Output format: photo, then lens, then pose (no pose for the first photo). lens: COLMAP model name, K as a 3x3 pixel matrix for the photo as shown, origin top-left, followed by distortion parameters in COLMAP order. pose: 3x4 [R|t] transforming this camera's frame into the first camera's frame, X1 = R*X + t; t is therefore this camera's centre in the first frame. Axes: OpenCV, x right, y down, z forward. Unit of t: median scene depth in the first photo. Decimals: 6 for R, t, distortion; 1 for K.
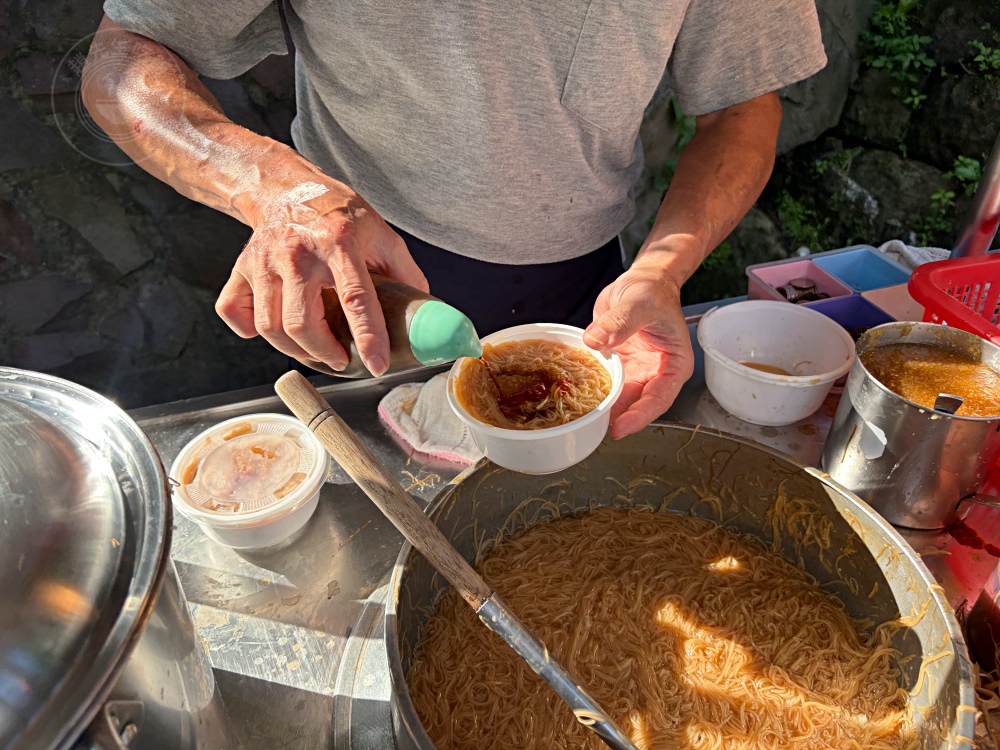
lens RADIAL K [[784.3, 0, 485.3], [0, 784.3, 356.0], [0, 0, 1]] dist [0.045031, -0.056481]
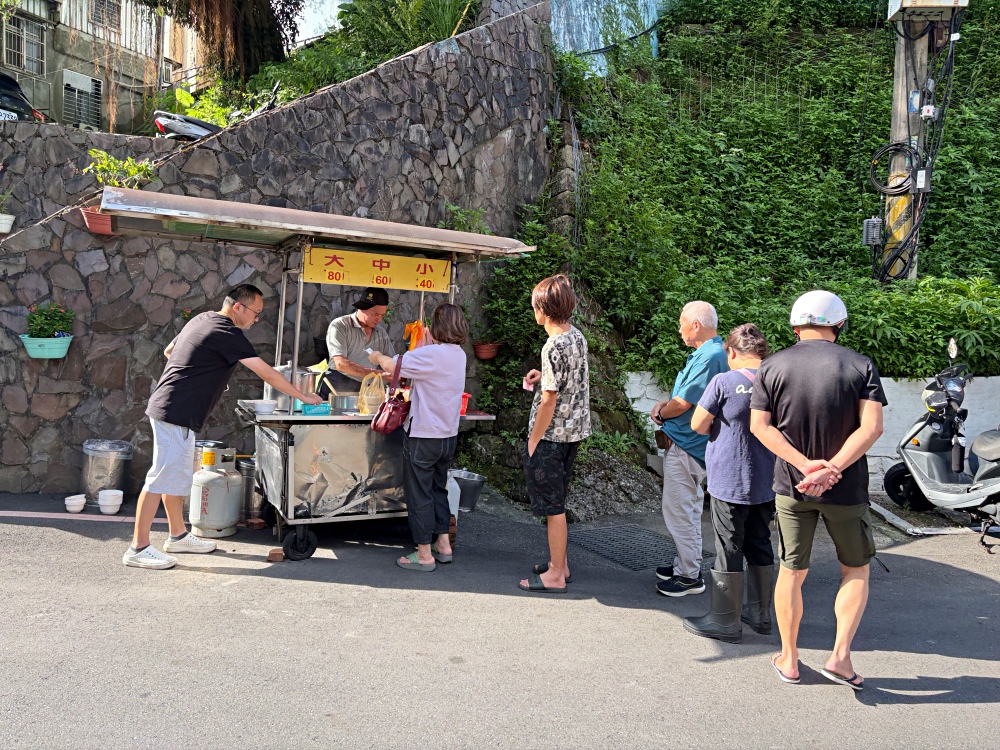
lens RADIAL K [[784.3, 0, 514.7], [0, 784.3, 358.0], [0, 0, 1]] dist [0.045031, -0.056481]
pose [[0.983241, 0.055410, 0.173688, 0.301659], [0.045232, 0.848767, -0.526829, 3.918616], [-0.176613, 0.525856, 0.832036, -5.993688]]
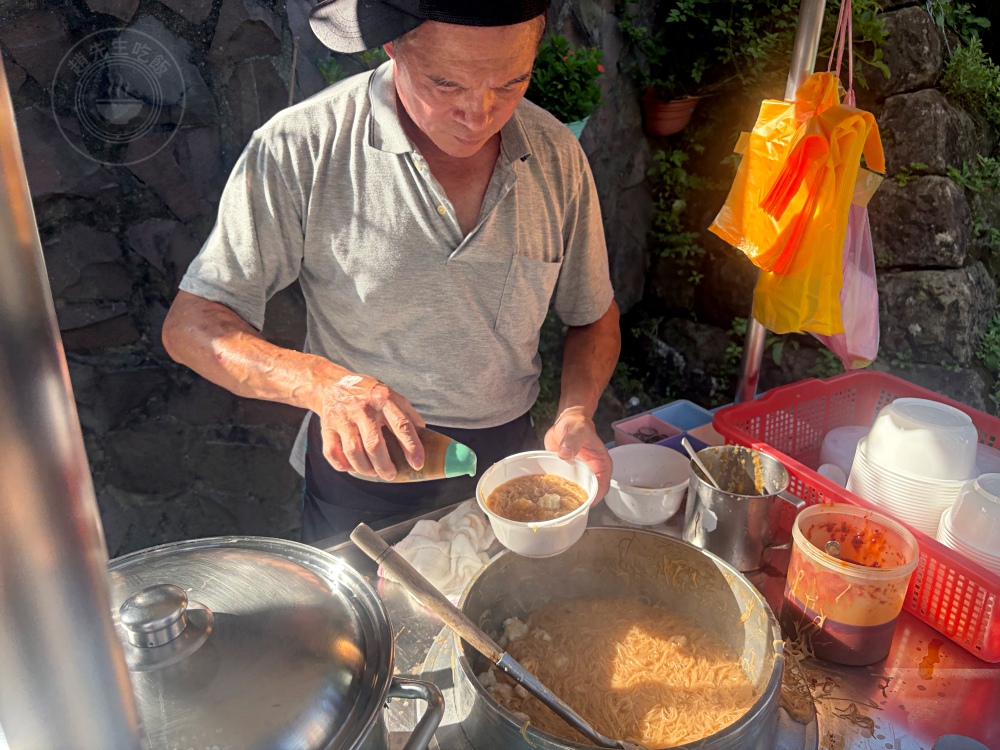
lens RADIAL K [[784.3, 0, 503.5], [0, 784.3, 372.4], [0, 0, 1]] dist [0.045031, -0.056481]
pose [[0.969473, -0.096388, 0.225460, -0.249688], [0.137451, 0.975074, -0.174177, 0.031329], [-0.203051, 0.199850, 0.958556, -0.518792]]
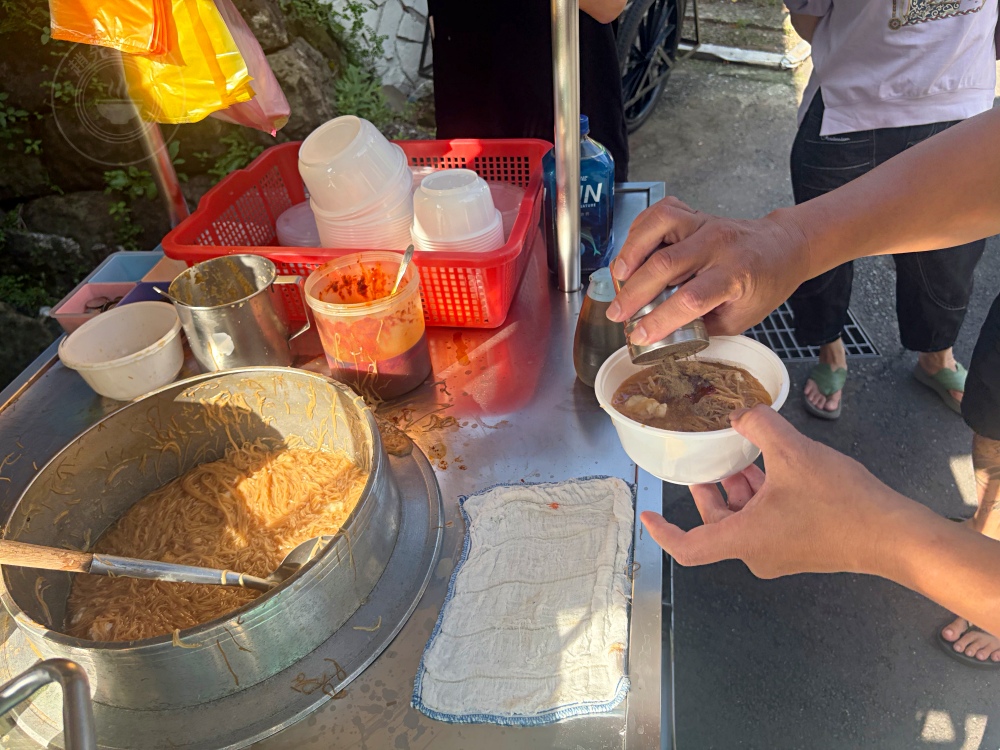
lens RADIAL K [[784.3, 0, 521.9], [0, 784.3, 360.6], [0, 0, 1]] dist [0.045031, -0.056481]
pose [[0.444683, -0.559088, 0.699770, -0.303219], [0.581035, 0.774637, 0.249673, 0.081955], [-0.681656, 0.295565, 0.669318, -0.356106]]
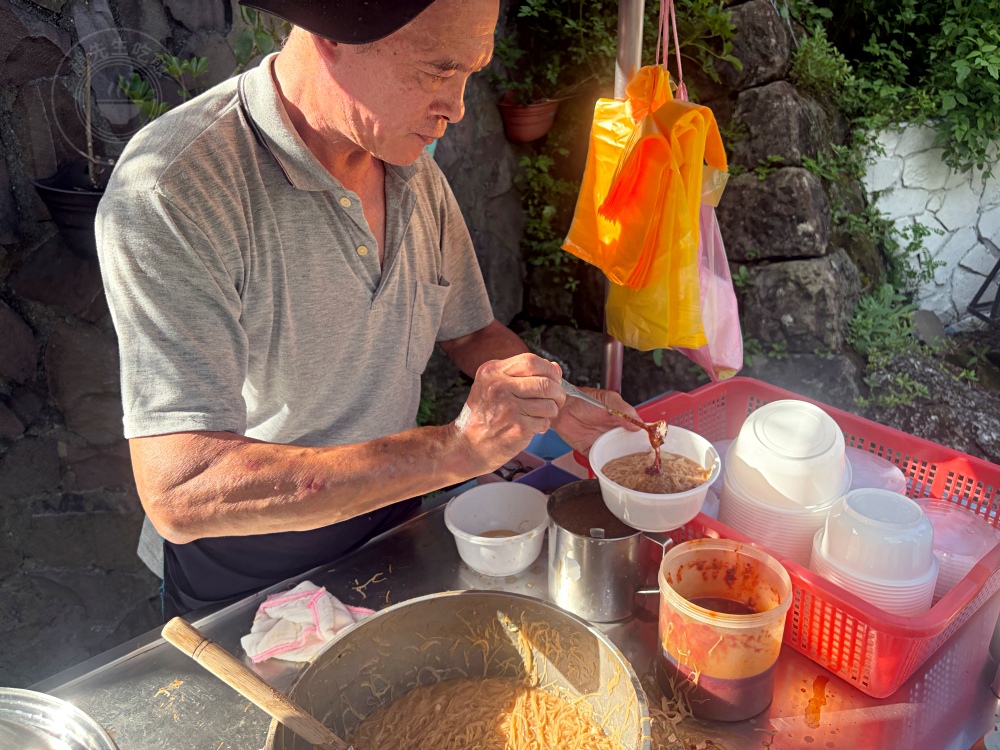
lens RADIAL K [[784.3, 0, 499.4], [0, 784.3, 378.6], [0, 0, 1]] dist [0.045031, -0.056481]
pose [[0.924848, -0.179226, 0.335462, -0.060761], [0.242233, 0.957556, -0.156233, -0.034773], [-0.293223, 0.225752, 0.929008, -0.383564]]
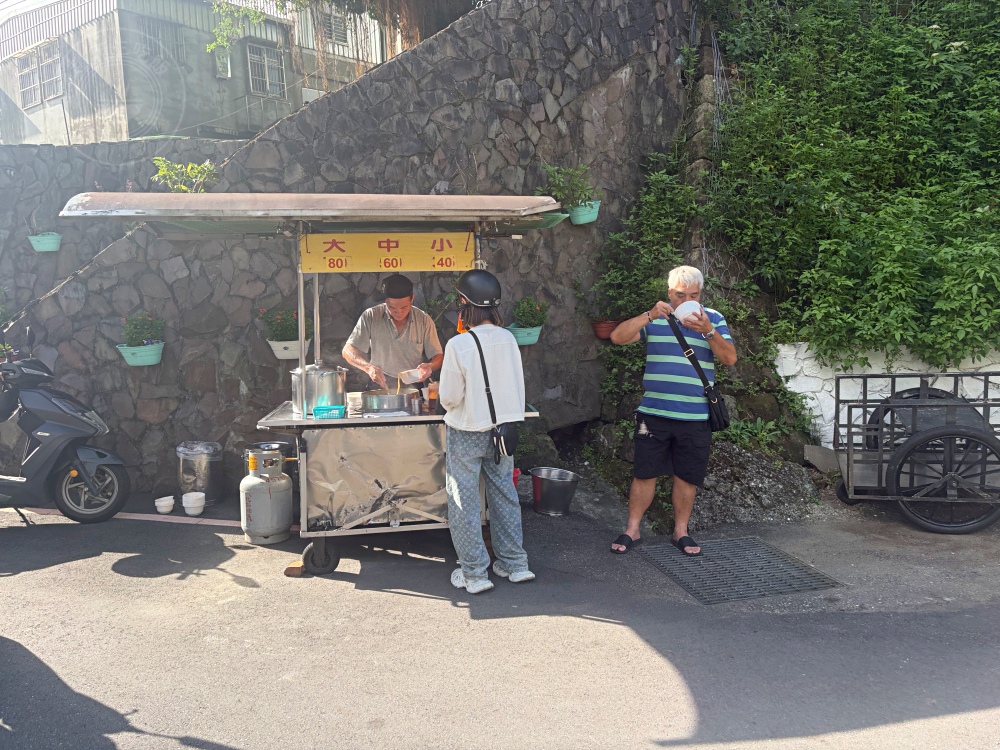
lens RADIAL K [[784.3, 0, 507.5], [0, 784.3, 376.2], [0, 0, 1]] dist [0.045031, -0.056481]
pose [[0.984626, 0.004604, -0.174612, 2.315516], [-0.087513, 0.878144, -0.470324, 3.170513], [0.151169, 0.478375, 0.865047, -5.070378]]
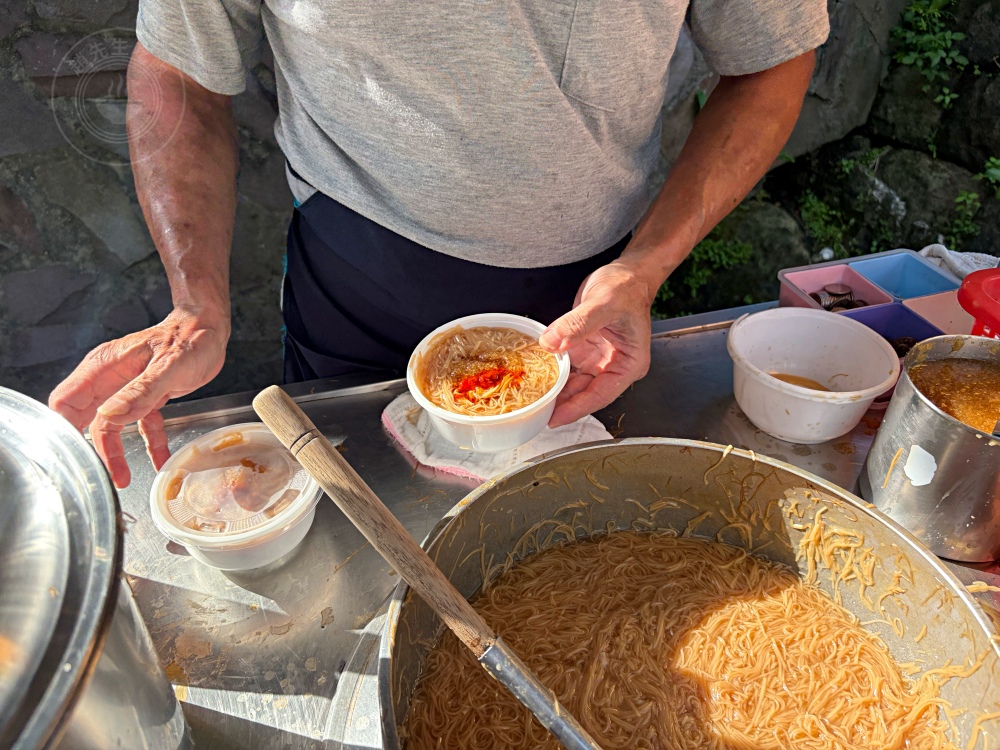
lens RADIAL K [[784.3, 0, 500.0], [0, 784.3, 363.5], [0, 0, 1]] dist [0.045031, -0.056481]
pose [[0.999862, 0.016587, -0.000820, 0.004080], [-0.016572, 0.999741, 0.015570, -0.015716], [0.001078, -0.015554, 0.999878, 0.080946]]
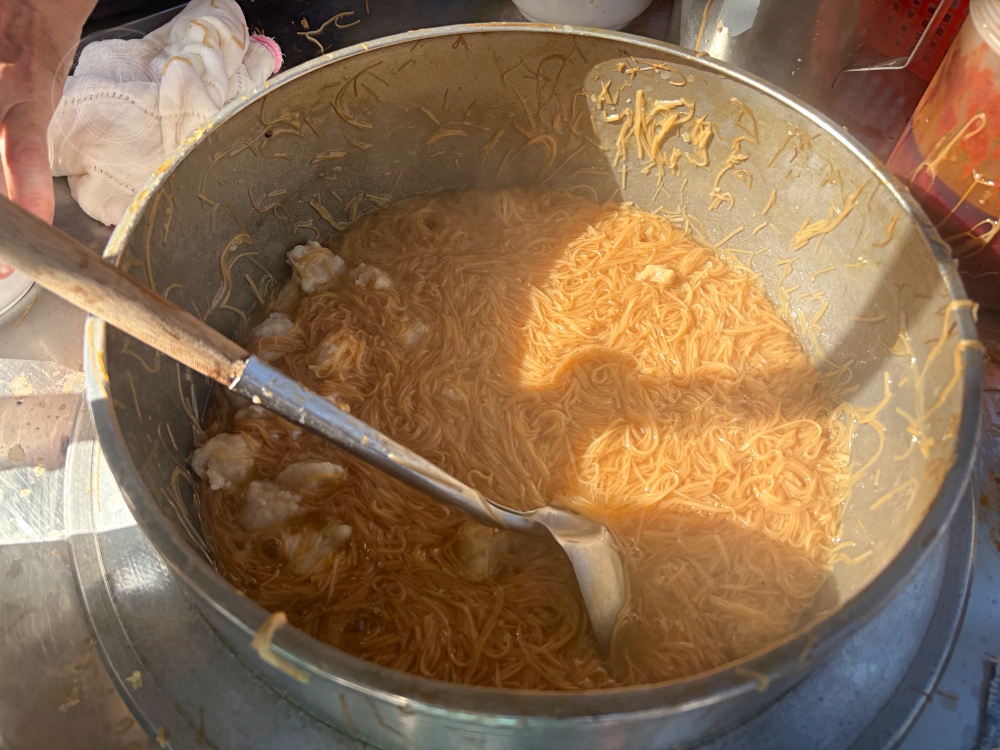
lens RADIAL K [[784.3, 0, 498.0], [0, 784.3, 394.0], [0, 0, 1]] dist [0.045031, -0.056481]
pose [[0.932220, -0.267454, 0.243792, 0.008410], [0.158437, 0.907292, 0.389512, 0.103686], [-0.325367, -0.324485, 0.888170, 0.285307]]
